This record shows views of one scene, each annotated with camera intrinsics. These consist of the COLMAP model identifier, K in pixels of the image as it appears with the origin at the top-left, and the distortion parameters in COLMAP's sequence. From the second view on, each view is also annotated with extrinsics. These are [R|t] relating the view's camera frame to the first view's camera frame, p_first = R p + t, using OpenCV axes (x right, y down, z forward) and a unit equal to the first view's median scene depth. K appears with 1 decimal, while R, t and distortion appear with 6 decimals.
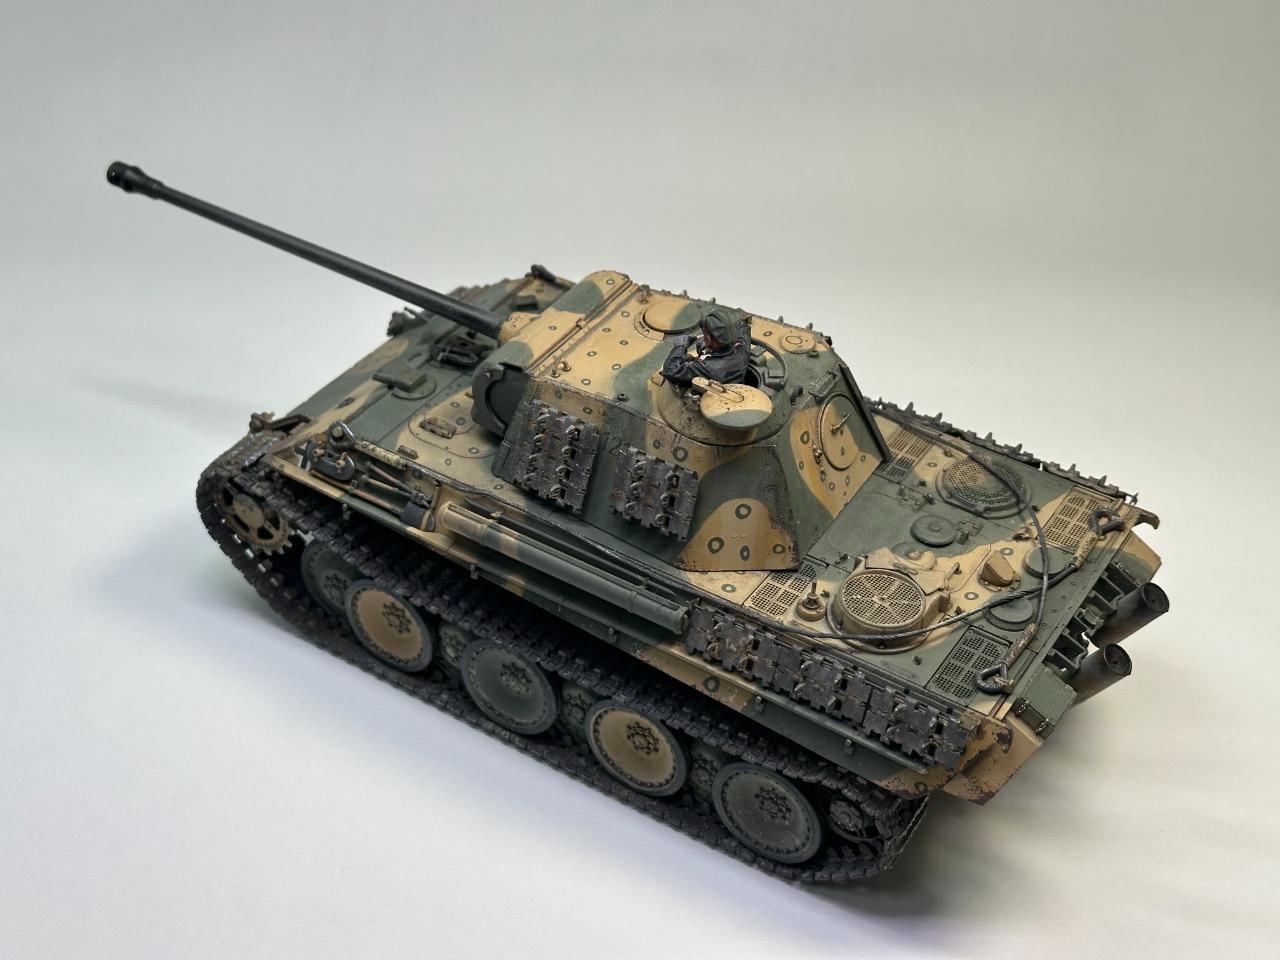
lens RADIAL K [[1876.2, 0, 640.0], [0, 1876.2, 480.0], [0, 0, 1]] dist [0.114689, -0.006613]
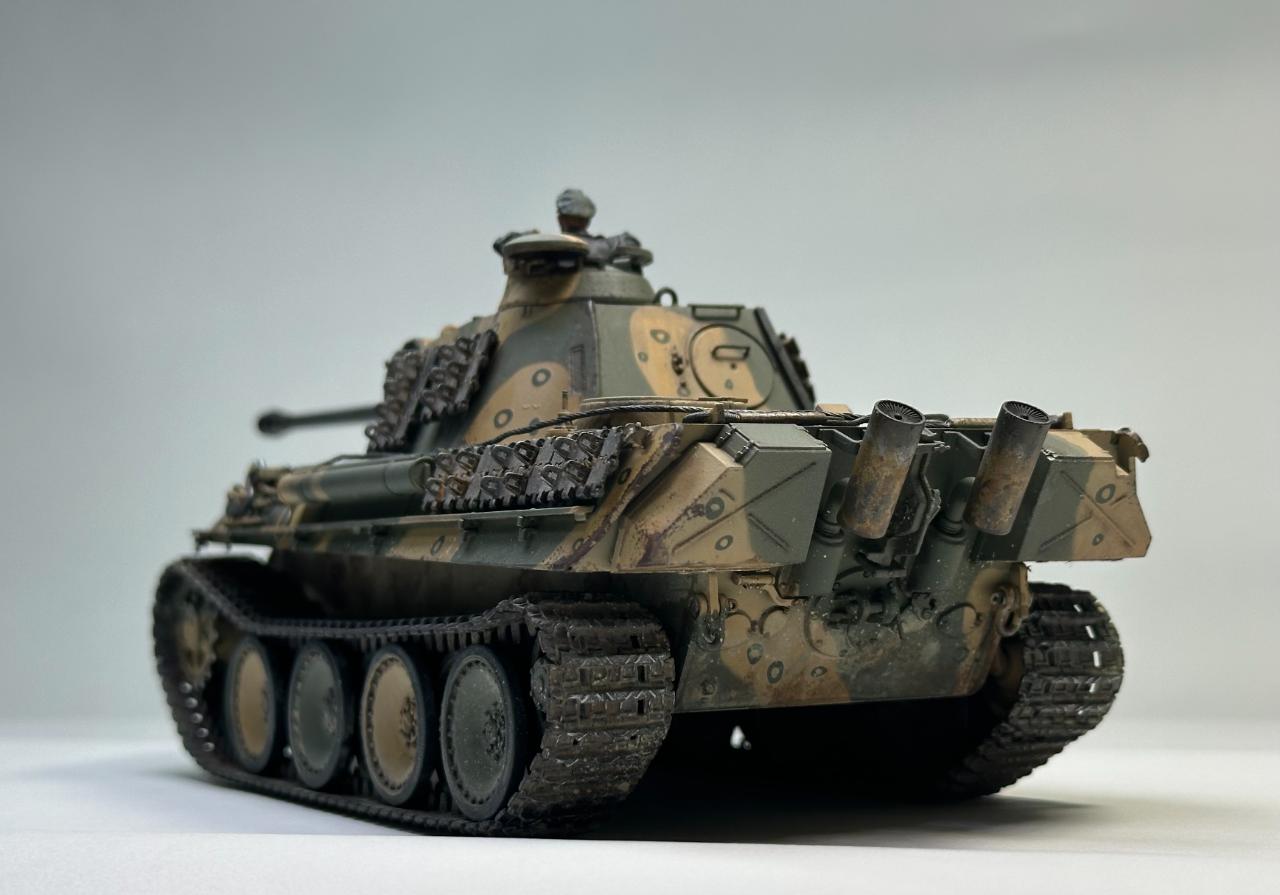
lens RADIAL K [[2178.3, 0, 642.0], [0, 2178.3, 539.9], [0, 0, 1]] dist [0.009850, 0.016532]
pose [[0.879625, -0.059158, -0.471974, 0.502607], [-0.251851, 0.783821, -0.567623, 0.559472], [0.403523, 0.618163, 0.674570, 0.431075]]
